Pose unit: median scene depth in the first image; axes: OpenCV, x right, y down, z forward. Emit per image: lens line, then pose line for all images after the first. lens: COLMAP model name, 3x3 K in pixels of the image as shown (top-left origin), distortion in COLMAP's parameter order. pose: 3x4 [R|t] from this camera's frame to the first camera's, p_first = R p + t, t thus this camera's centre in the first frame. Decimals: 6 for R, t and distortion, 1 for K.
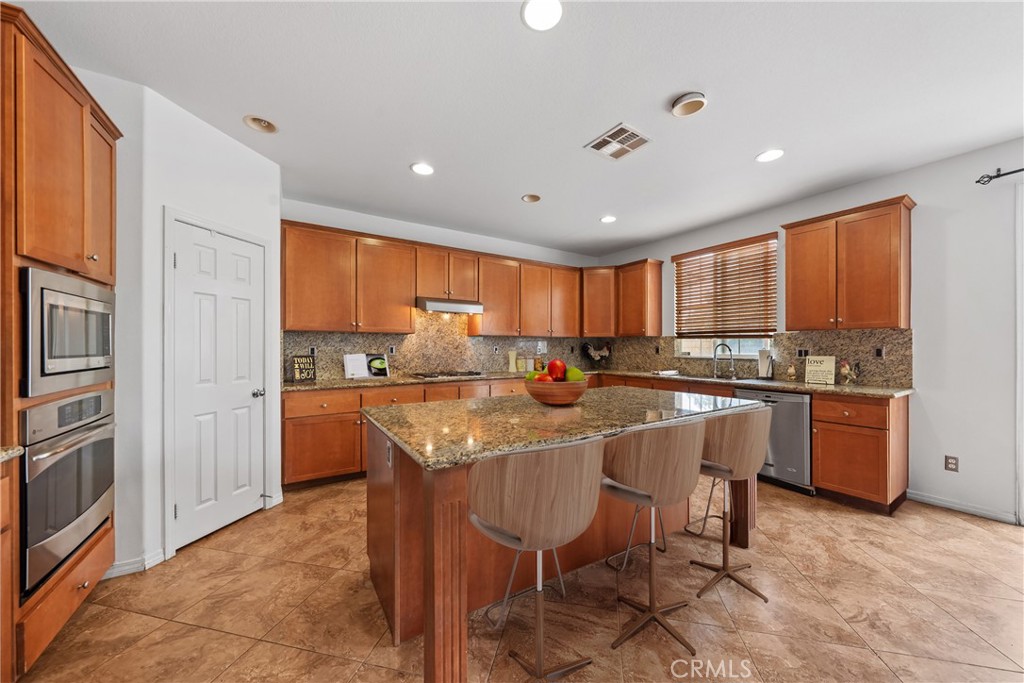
lens RADIAL K [[363.8, 0, 511.0], [0, 363.8, 345.5], [0, 0, 1]] dist [-0.000528, -0.000036]
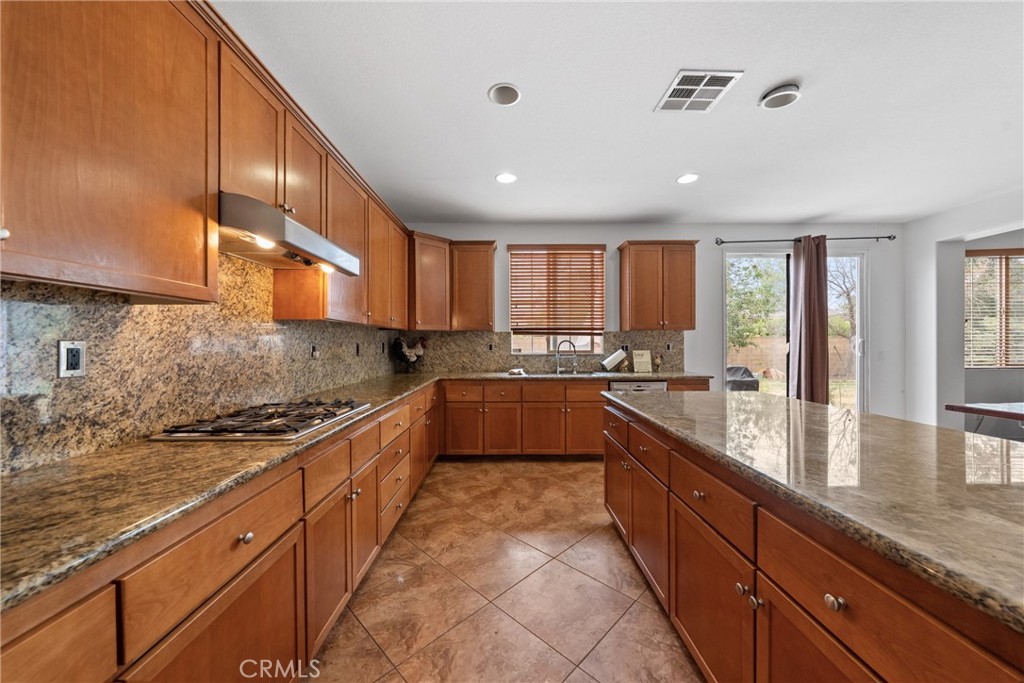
lens RADIAL K [[363.8, 0, 511.0], [0, 363.8, 345.5], [0, 0, 1]] dist [-0.000528, -0.000036]
pose [[0.522928, -0.007745, 0.852342, -0.387219], [-0.001770, 0.999947, 0.010172, -0.000362], [-0.852375, -0.006828, 0.522887, 0.585125]]
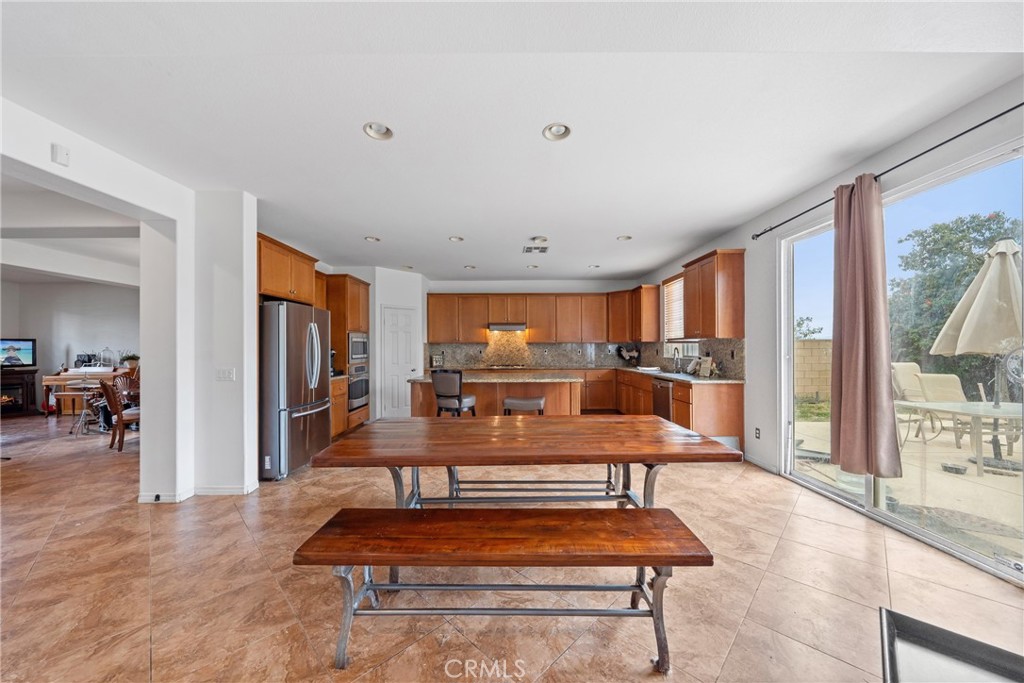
lens RADIAL K [[363.1, 0, 502.5], [0, 363.1, 346.8], [0, 0, 1]] dist [-0.000994, -0.000083]
pose [[0.836701, -0.005743, -0.547629, 0.773767], [0.007255, 0.999974, 0.000598, -0.013278], [0.547612, -0.004473, 0.836721, -0.485465]]
